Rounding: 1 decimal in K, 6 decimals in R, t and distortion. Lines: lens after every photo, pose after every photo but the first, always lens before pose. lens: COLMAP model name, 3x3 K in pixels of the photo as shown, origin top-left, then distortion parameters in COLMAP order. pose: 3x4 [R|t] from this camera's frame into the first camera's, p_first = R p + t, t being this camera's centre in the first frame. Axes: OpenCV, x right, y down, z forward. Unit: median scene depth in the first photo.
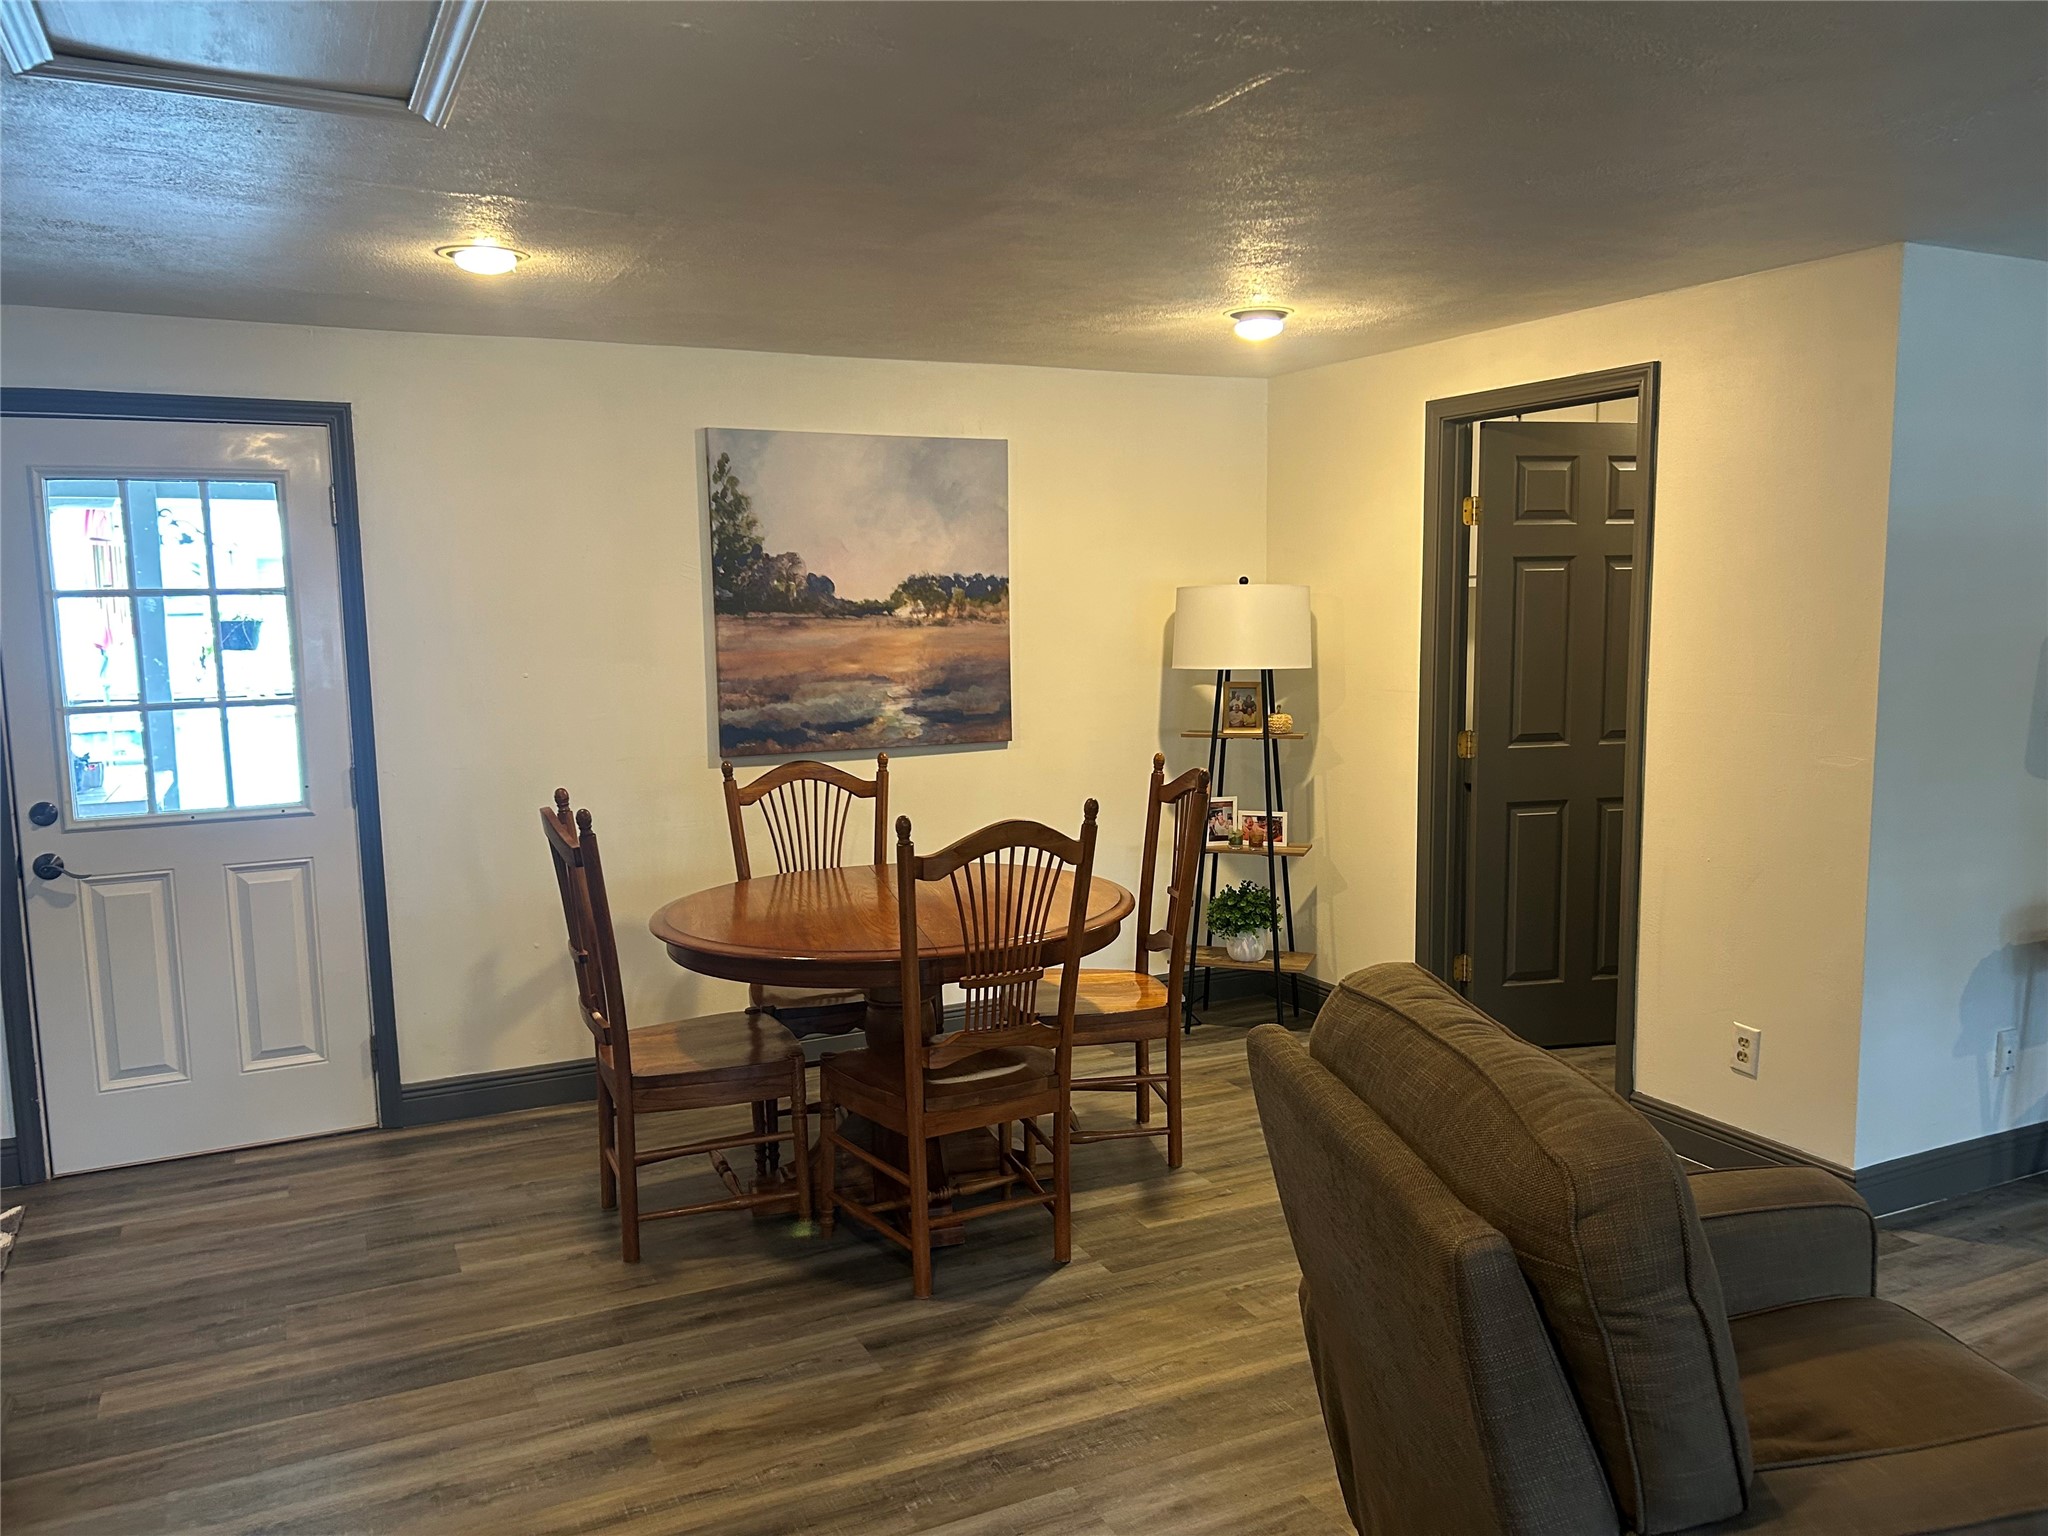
lens RADIAL K [[1551.7, 0, 1028.3], [0, 1551.7, 797.8], [0, 0, 1]] dist [0.063703, -0.070287]
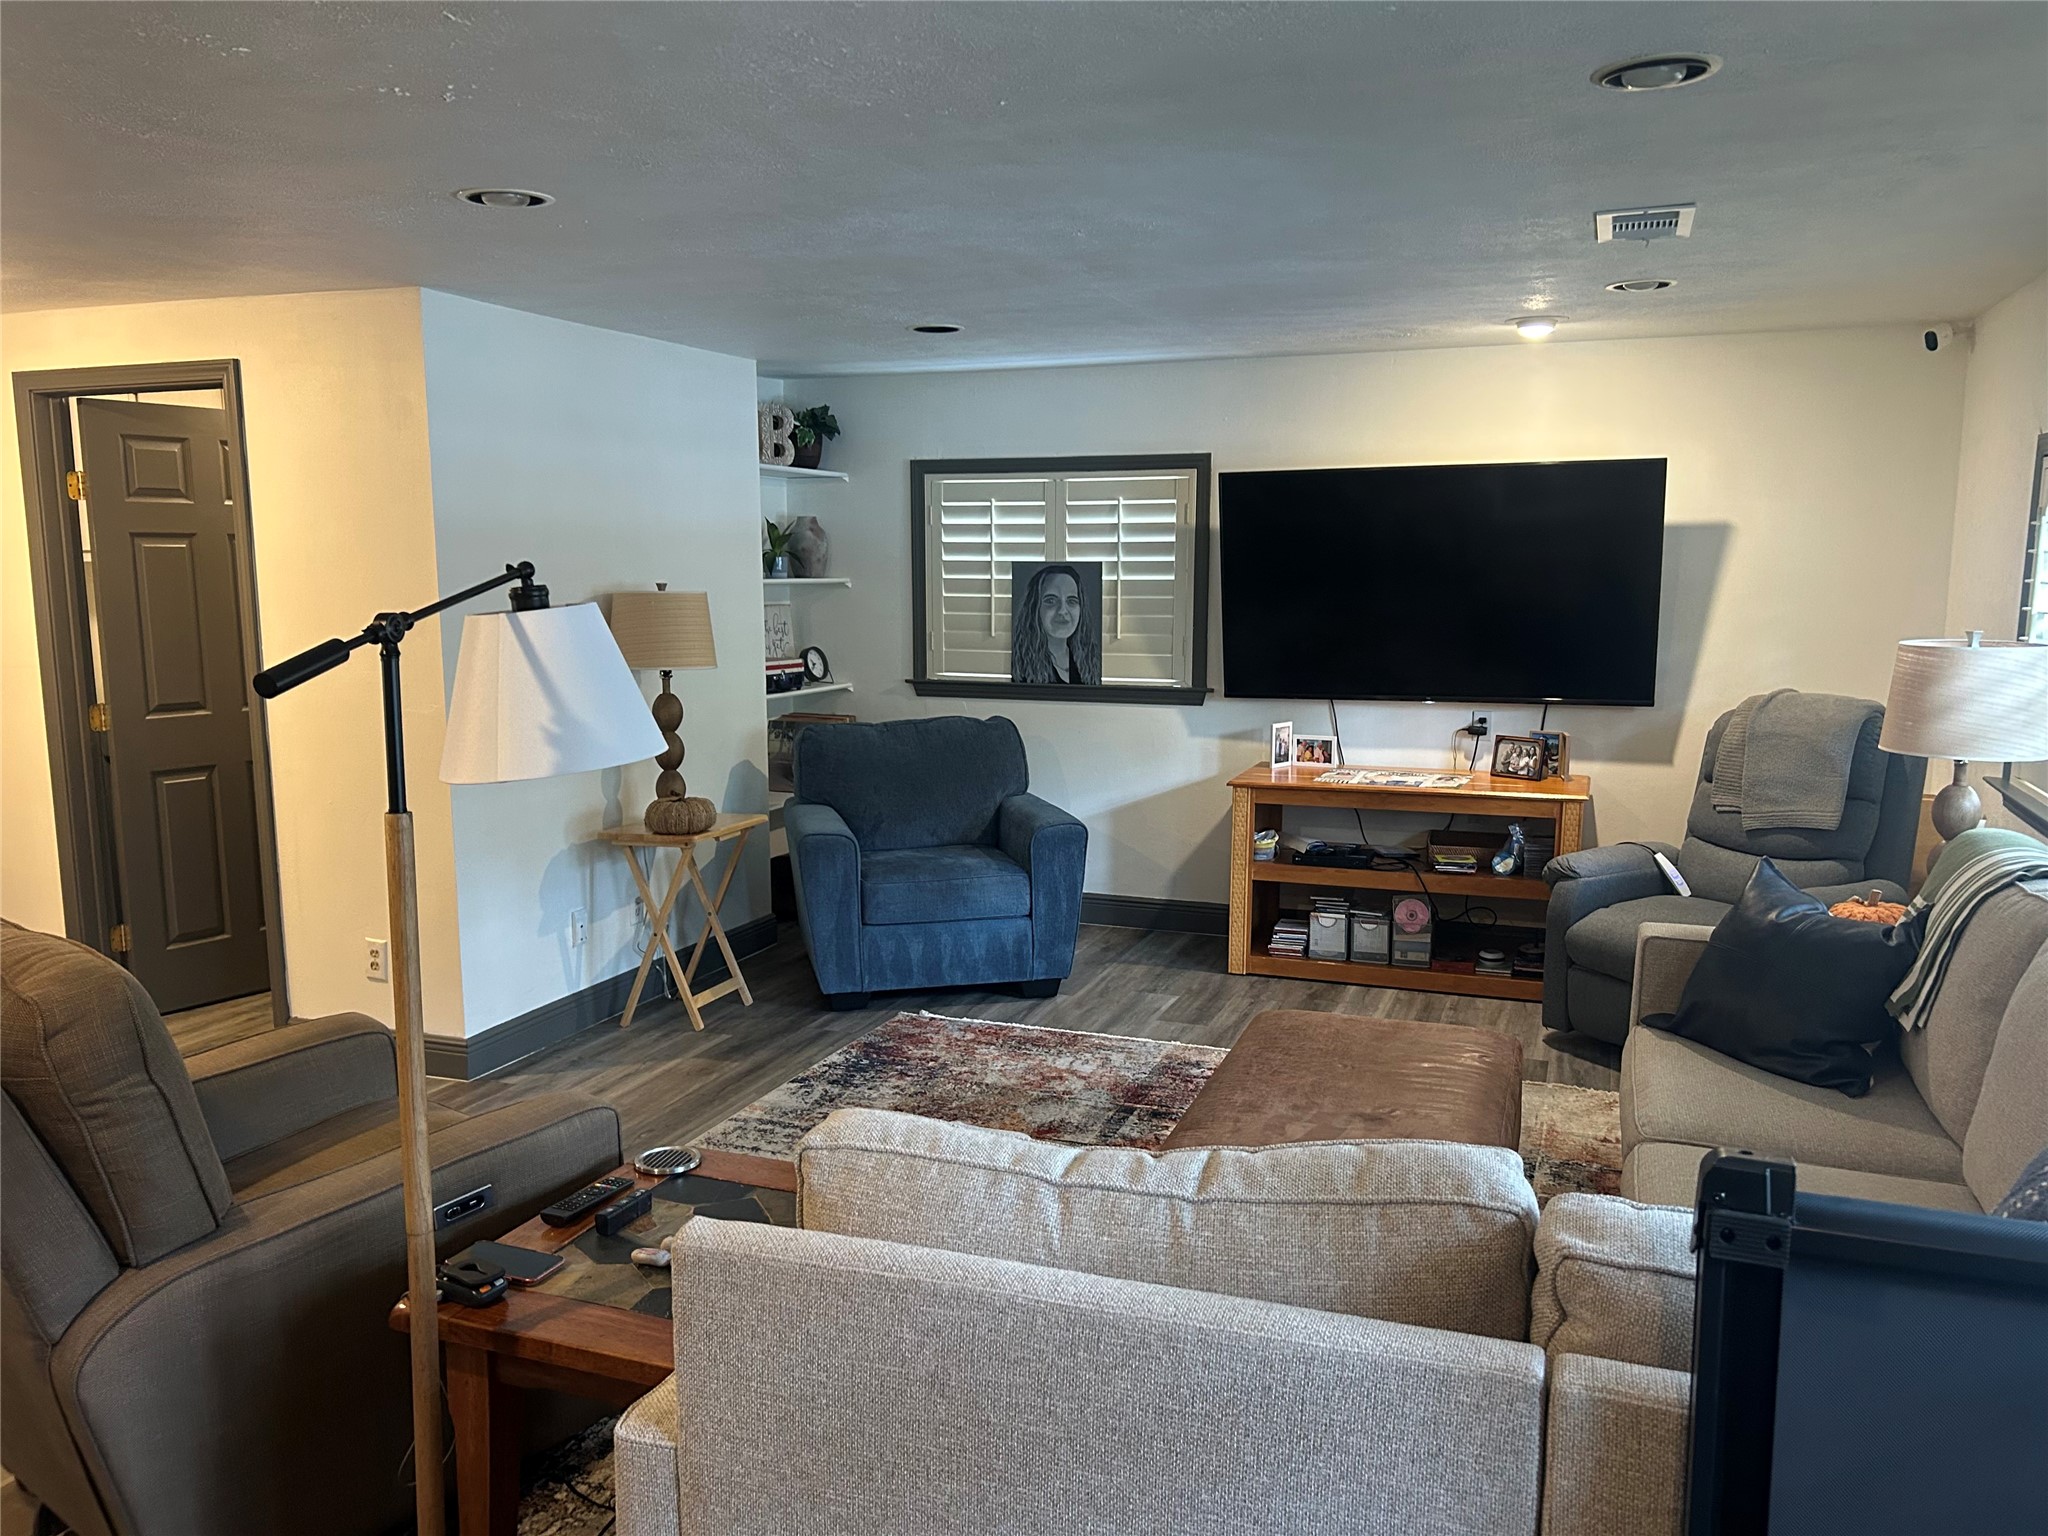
lens RADIAL K [[1551.7, 0, 1028.3], [0, 1551.7, 797.8], [0, 0, 1]] dist [0.063703, -0.070287]
pose [[0.727260, -0.093553, 0.679956, 0.024743], [0.085994, 0.995281, 0.044960, 0.027466], [-0.680953, 0.025775, 0.731873, -0.180484]]
